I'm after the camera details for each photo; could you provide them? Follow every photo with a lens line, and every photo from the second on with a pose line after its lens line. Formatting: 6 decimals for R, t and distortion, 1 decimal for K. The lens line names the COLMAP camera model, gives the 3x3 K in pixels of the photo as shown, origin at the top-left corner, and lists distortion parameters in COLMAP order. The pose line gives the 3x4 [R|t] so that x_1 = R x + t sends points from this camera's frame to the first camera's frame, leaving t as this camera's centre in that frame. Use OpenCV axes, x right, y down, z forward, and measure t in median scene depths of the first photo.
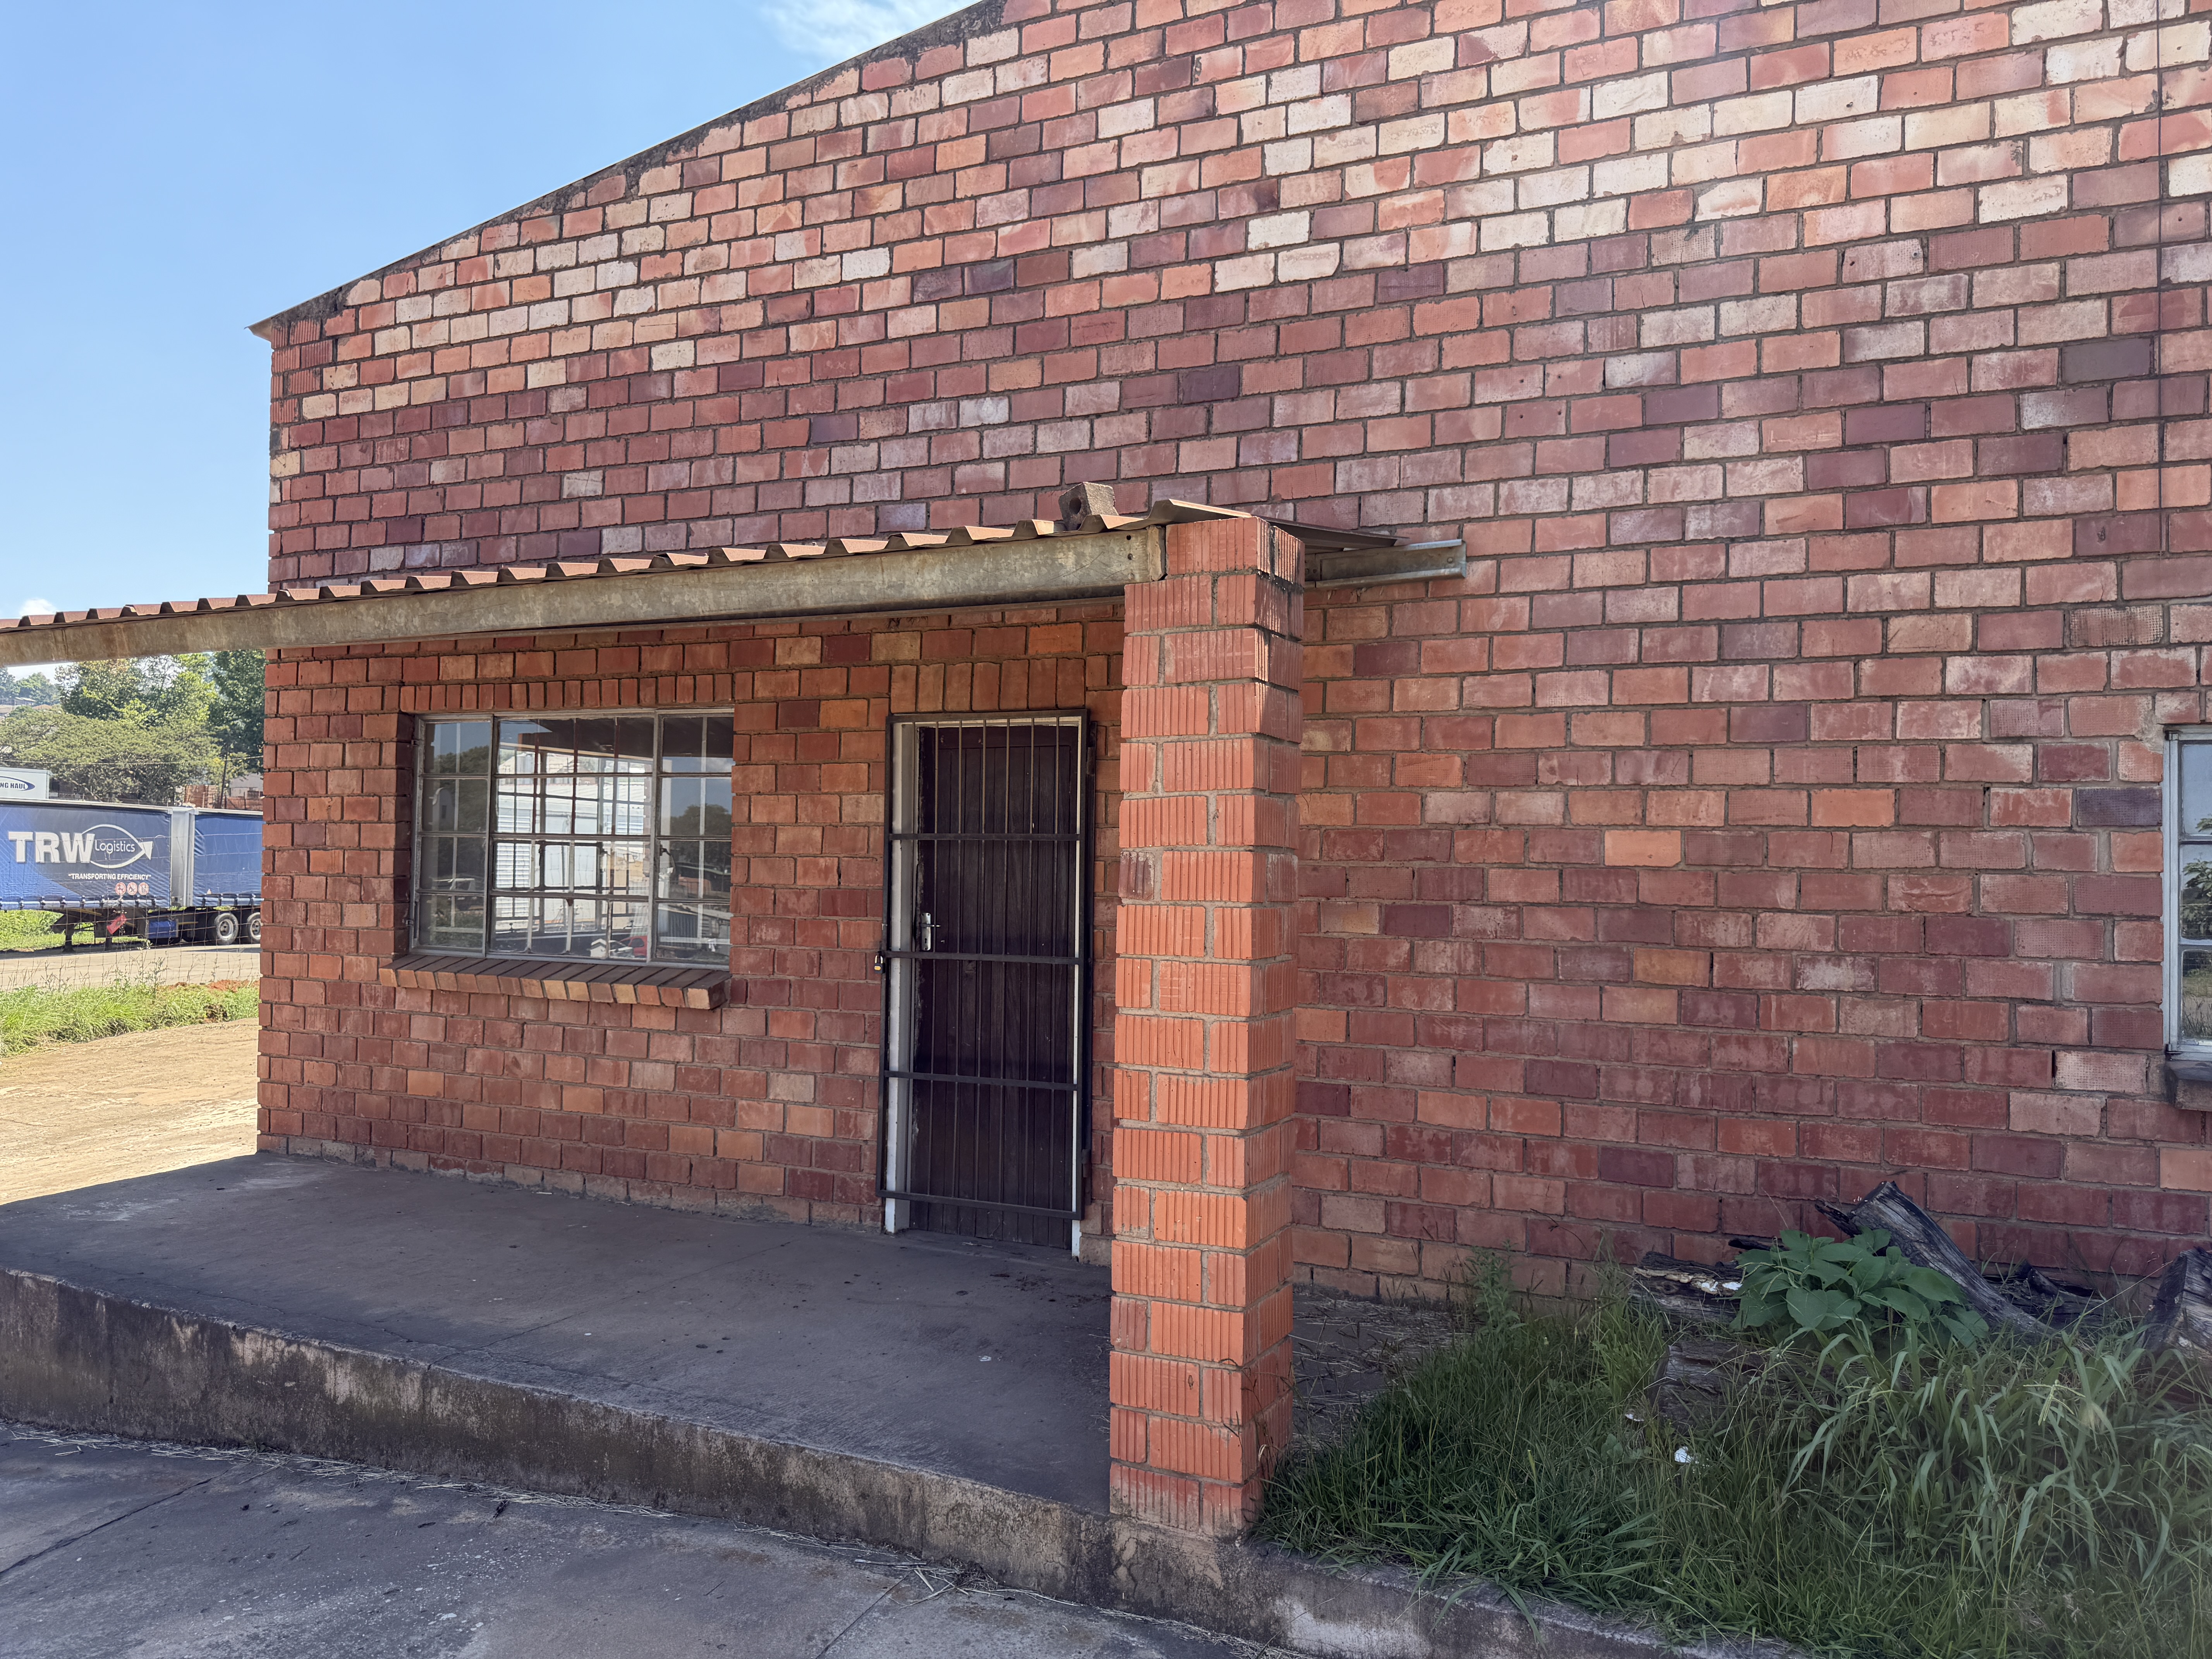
lens RADIAL K [[1594.1, 0, 1104.9], [0, 1594.1, 829.2], [0, 0, 1]] dist [-0.006787, -0.002595]
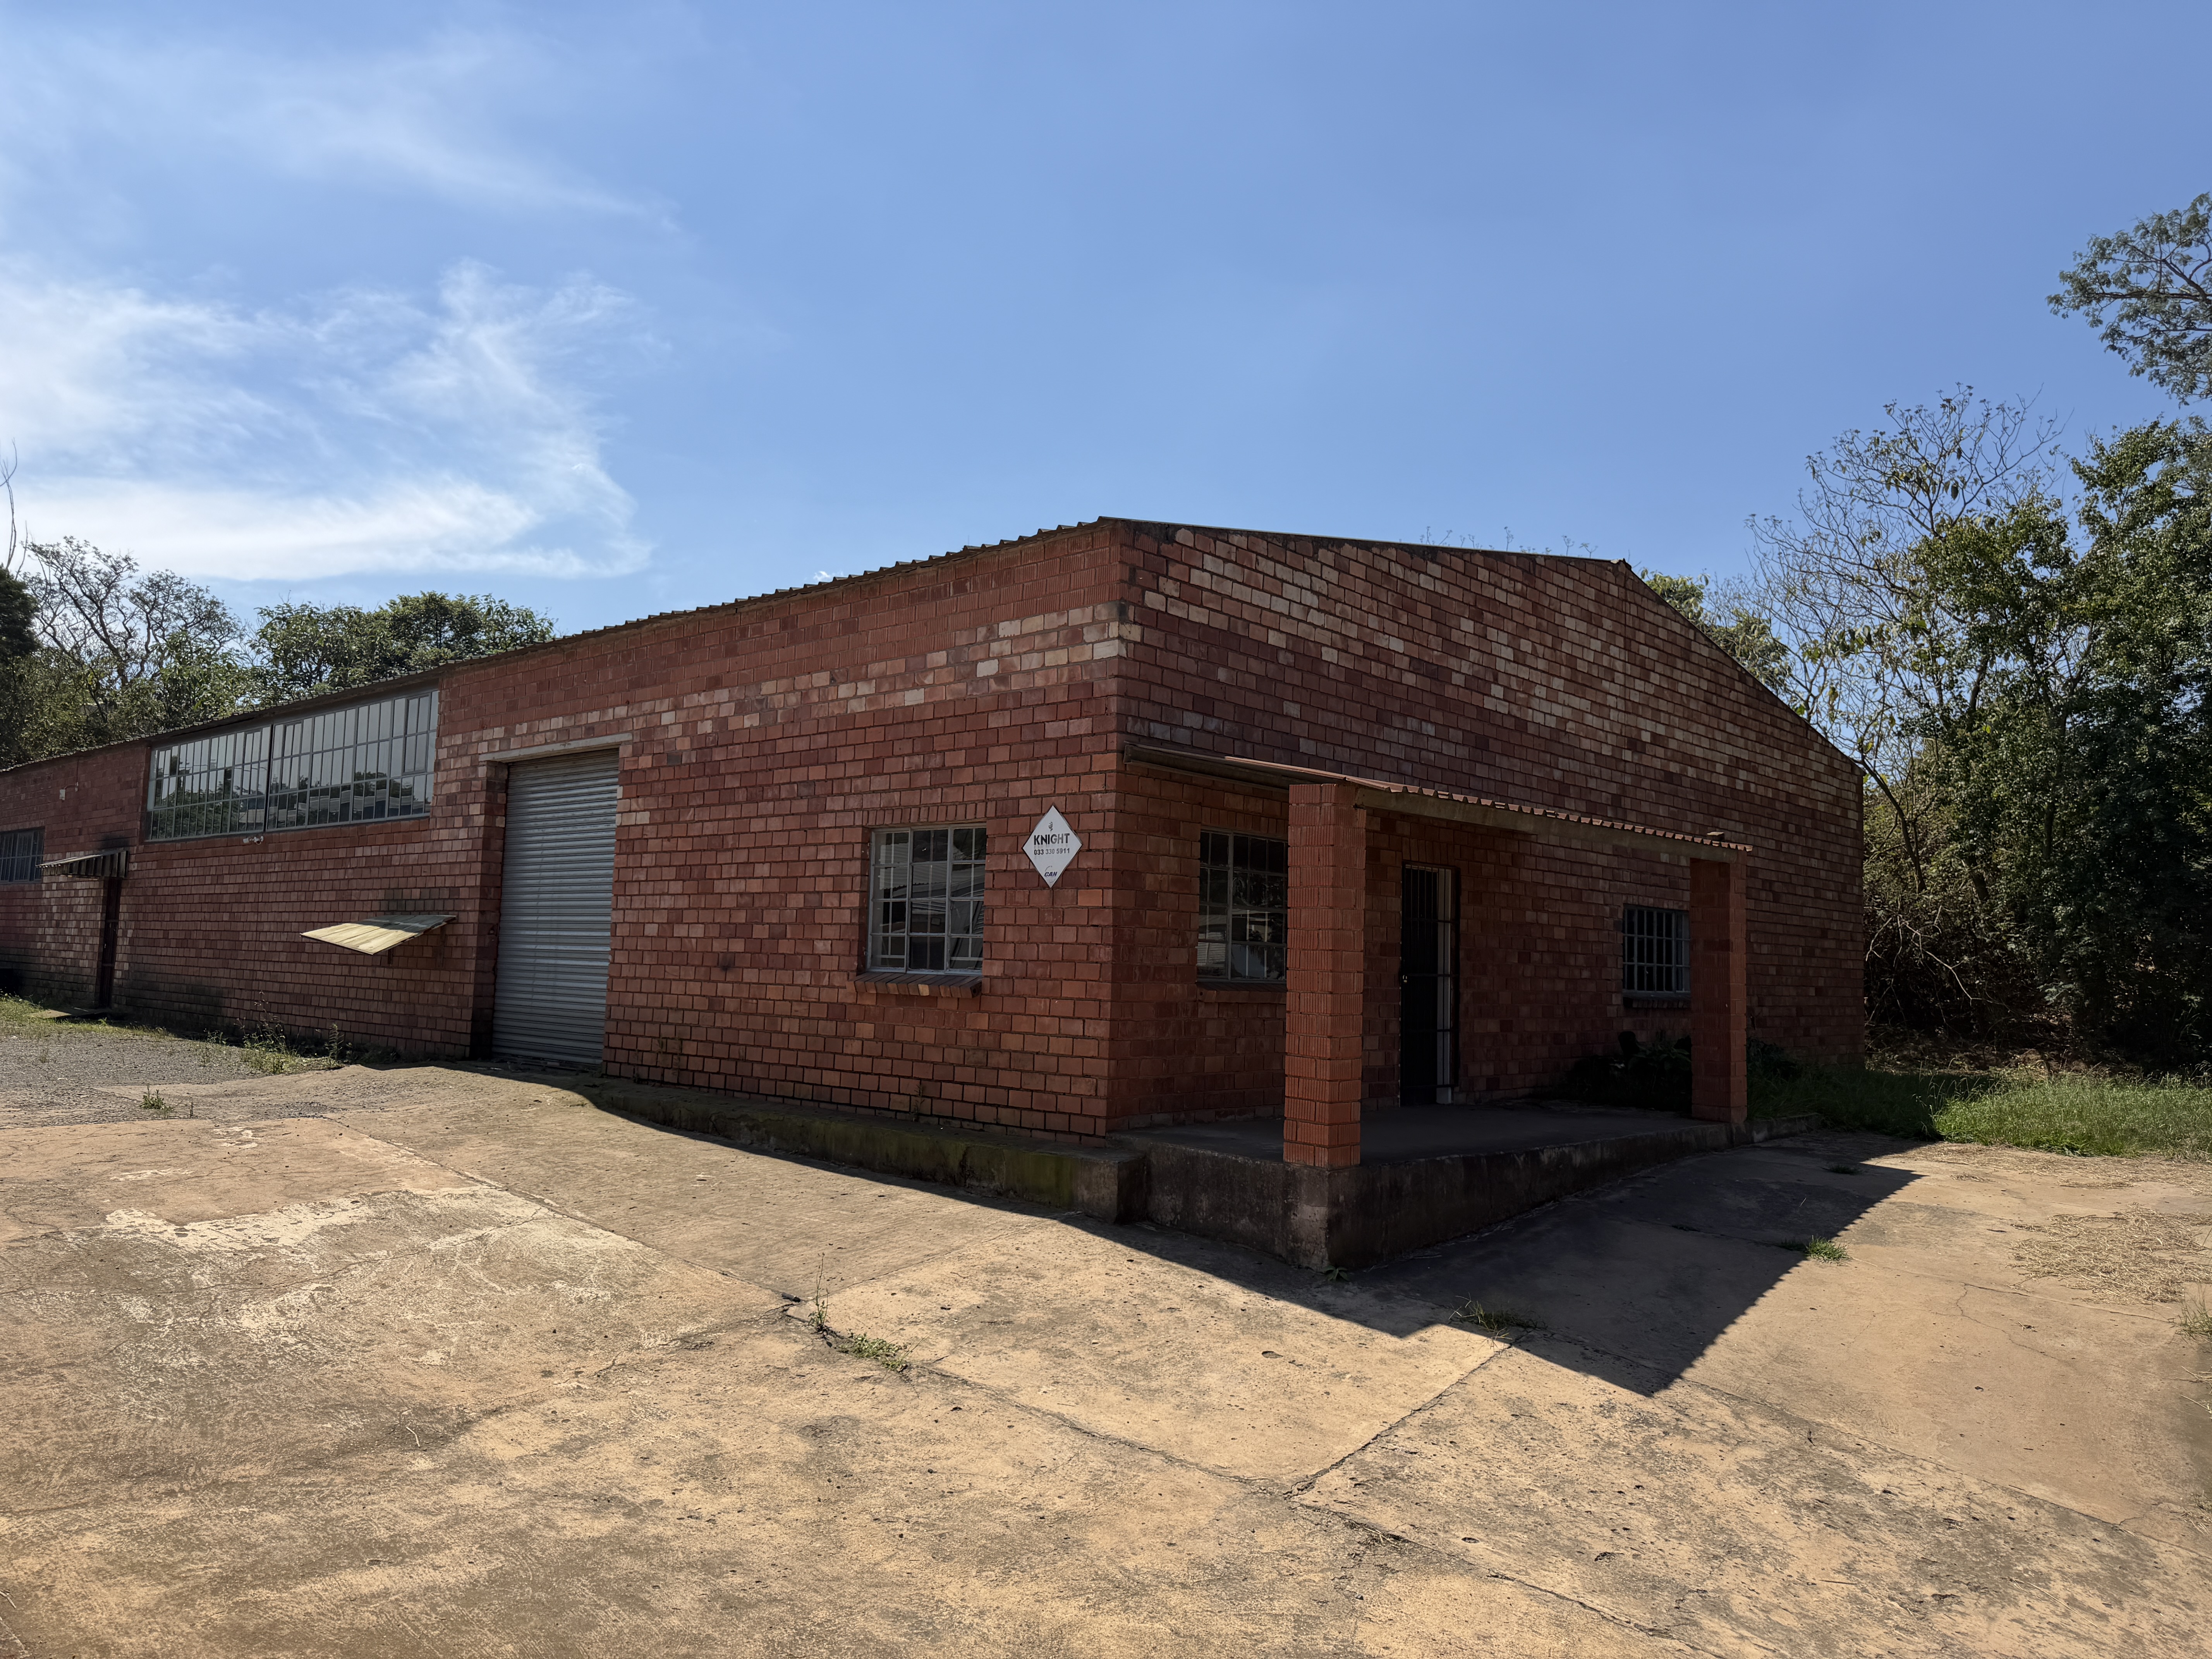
lens RADIAL K [[1574.2, 0, 1017.5], [0, 1574.2, 831.8], [0, 0, 1]] dist [0.034216, -0.037086]
pose [[0.326476, 0.072703, 0.942405, -2.123066], [-0.050566, 0.996953, -0.059393, 0.037176], [-0.943852, -0.028263, 0.329158, 0.734532]]
